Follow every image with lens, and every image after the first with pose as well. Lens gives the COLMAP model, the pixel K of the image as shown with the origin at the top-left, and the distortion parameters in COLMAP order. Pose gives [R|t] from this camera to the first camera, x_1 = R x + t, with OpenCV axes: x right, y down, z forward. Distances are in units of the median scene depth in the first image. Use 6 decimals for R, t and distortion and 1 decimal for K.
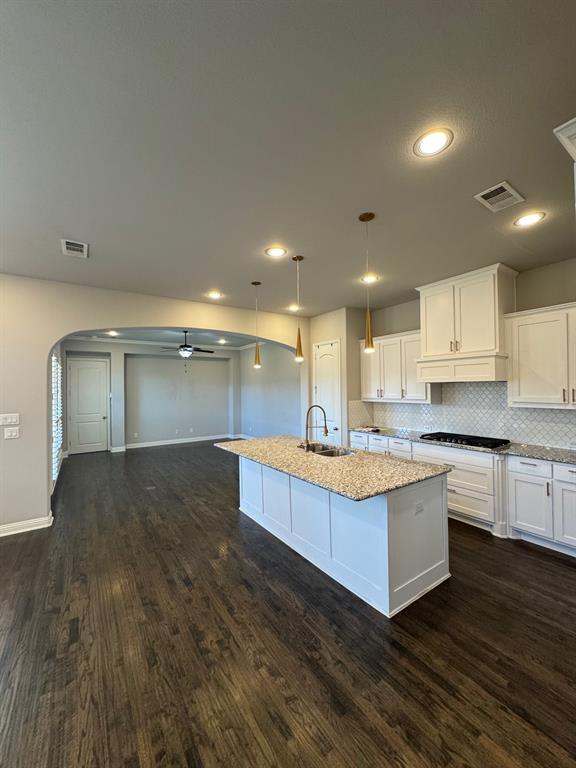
lens RADIAL K [[303.5, 0, 284.1], [0, 303.5, 385.0], [0, 0, 1]] dist [-0.005306, -0.000090]
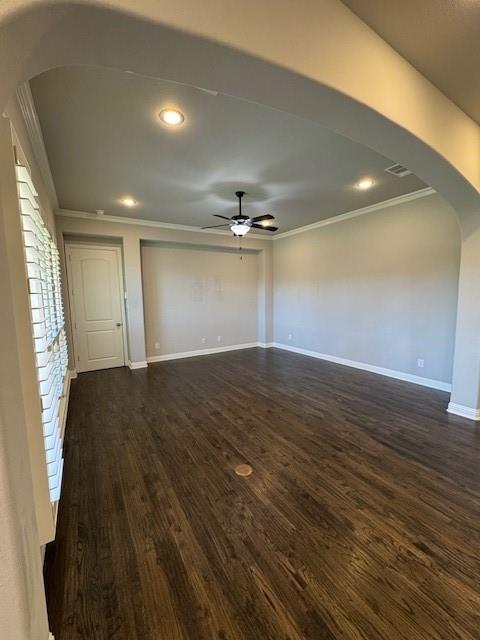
lens RADIAL K [[252.9, 0, 236.9], [0, 252.9, 321.0], [0, 0, 1]] dist [-0.005306, -0.000090]
pose [[0.999254, 0.000030, -0.038625, -0.467342], [0.004531, 0.993003, 0.118001, 0.041749], [0.038358, -0.118088, 0.992262, 0.652429]]
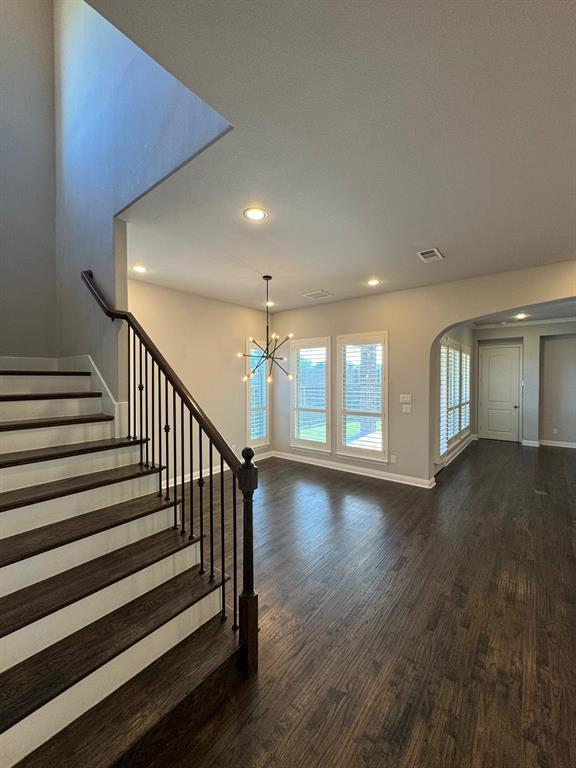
lens RADIAL K [[303.5, 0, 287.7], [0, 303.5, 383.8], [0, 0, 1]] dist [-0.005306, -0.000090]
pose [[0.295664, 0.027819, -0.954887, 0.167250], [0.008083, 0.999467, 0.031621, 0.000558], [0.955258, -0.017068, 0.295282, 0.077367]]
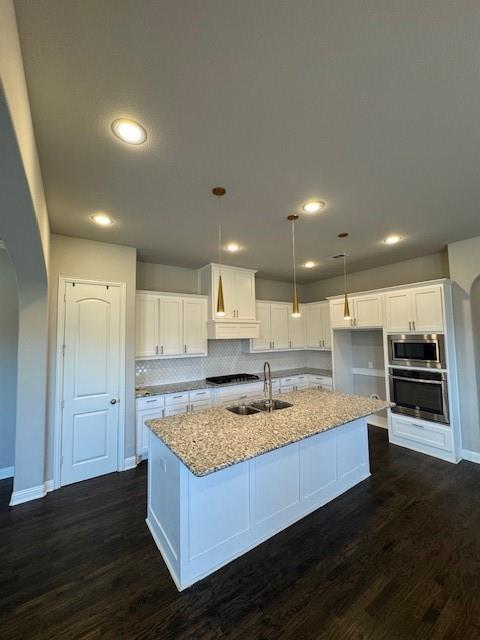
lens RADIAL K [[252.9, 0, 244.0], [0, 252.9, 319.3], [0, 0, 1]] dist [-0.005306, -0.000090]
pose [[-0.000805, 0.087497, 0.996164, -0.527625], [0.017266, 0.996017, -0.087470, 0.005147], [-0.999851, 0.017130, -0.002312, 0.785369]]
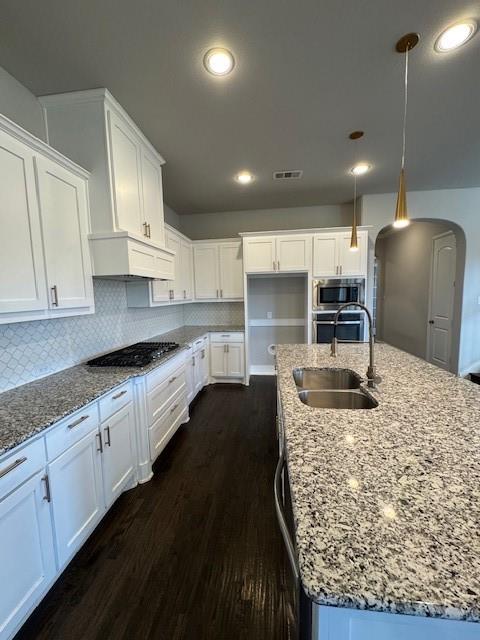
lens RADIAL K [[252.9, 0, 235.2], [0, 252.9, 318.6], [0, 0, 1]] dist [-0.005306, -0.000090]
pose [[-0.739346, -0.023068, 0.672931, -0.028956], [0.041165, 0.995995, 0.079369, 0.041725], [-0.672066, 0.086382, -0.735435, 1.084809]]
